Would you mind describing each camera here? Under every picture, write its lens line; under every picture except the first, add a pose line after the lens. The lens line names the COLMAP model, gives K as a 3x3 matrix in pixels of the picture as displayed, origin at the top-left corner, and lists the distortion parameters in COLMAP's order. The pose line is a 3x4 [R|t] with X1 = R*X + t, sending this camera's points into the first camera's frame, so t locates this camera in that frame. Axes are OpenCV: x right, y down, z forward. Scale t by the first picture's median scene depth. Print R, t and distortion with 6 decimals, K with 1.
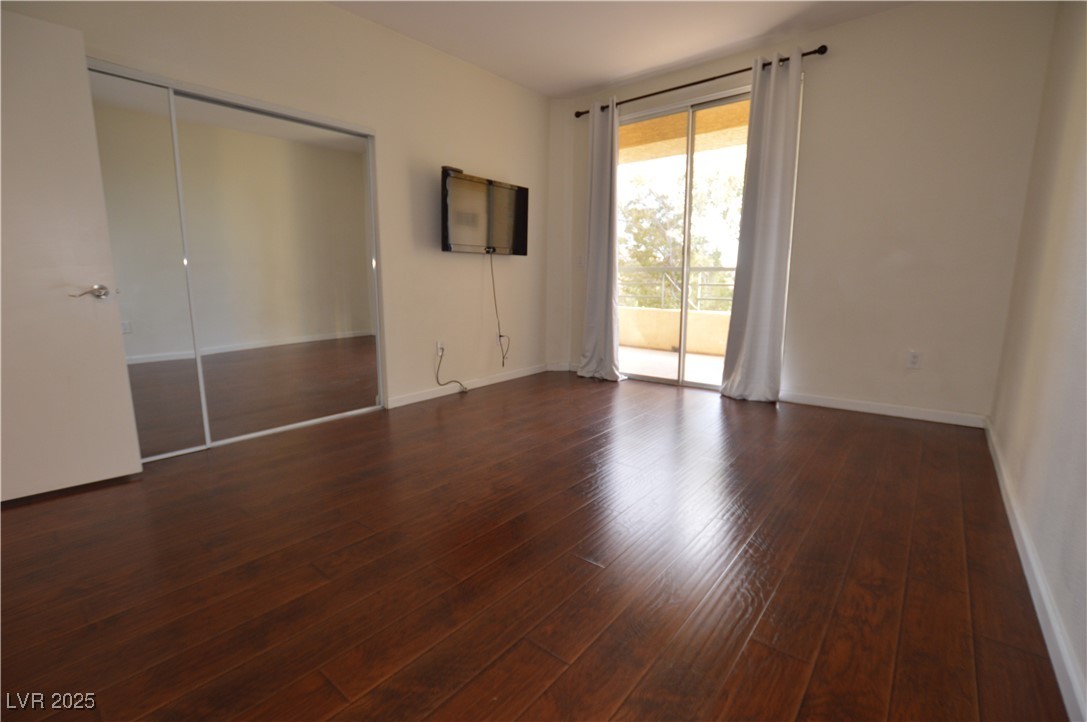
lens RADIAL K [[479.4, 0, 543.5], [0, 479.4, 361.0], [0, 0, 1]] dist [-0.038538, 0.005953]
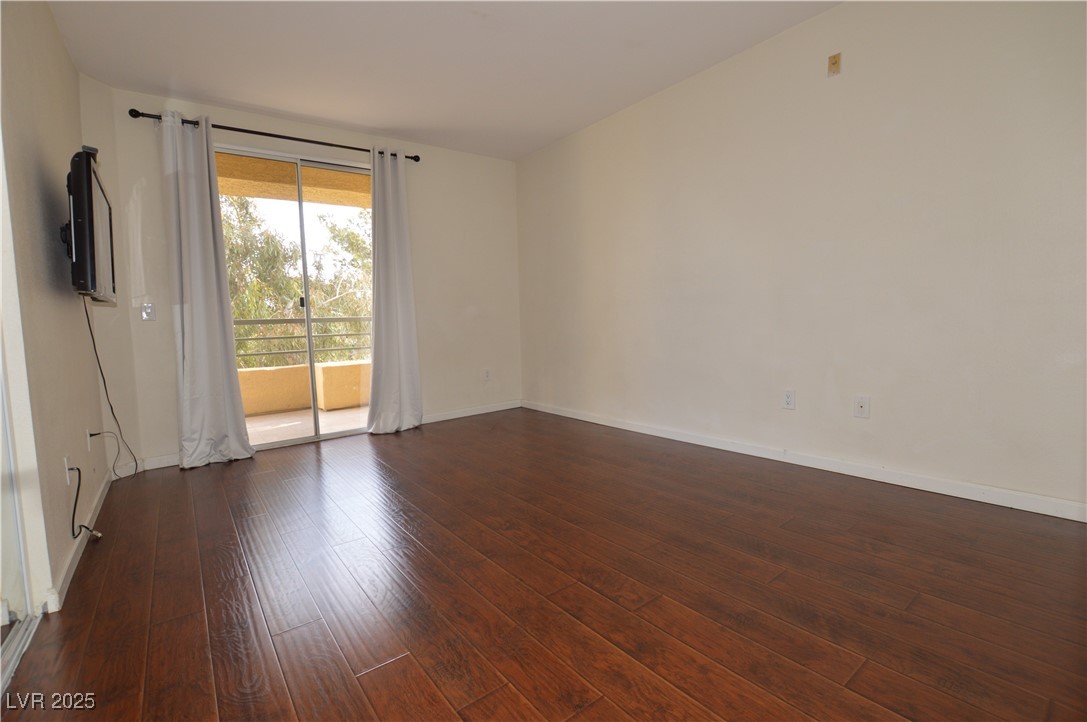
lens RADIAL K [[486.4, 0, 543.5], [0, 486.4, 361.0], [0, 0, 1]] dist [-0.036403, 0.006815]
pose [[0.230470, -0.080136, 0.969774, -0.622407], [0.194672, 0.980253, 0.034737, -0.060334], [-0.953408, 0.180782, 0.241519, 0.363630]]
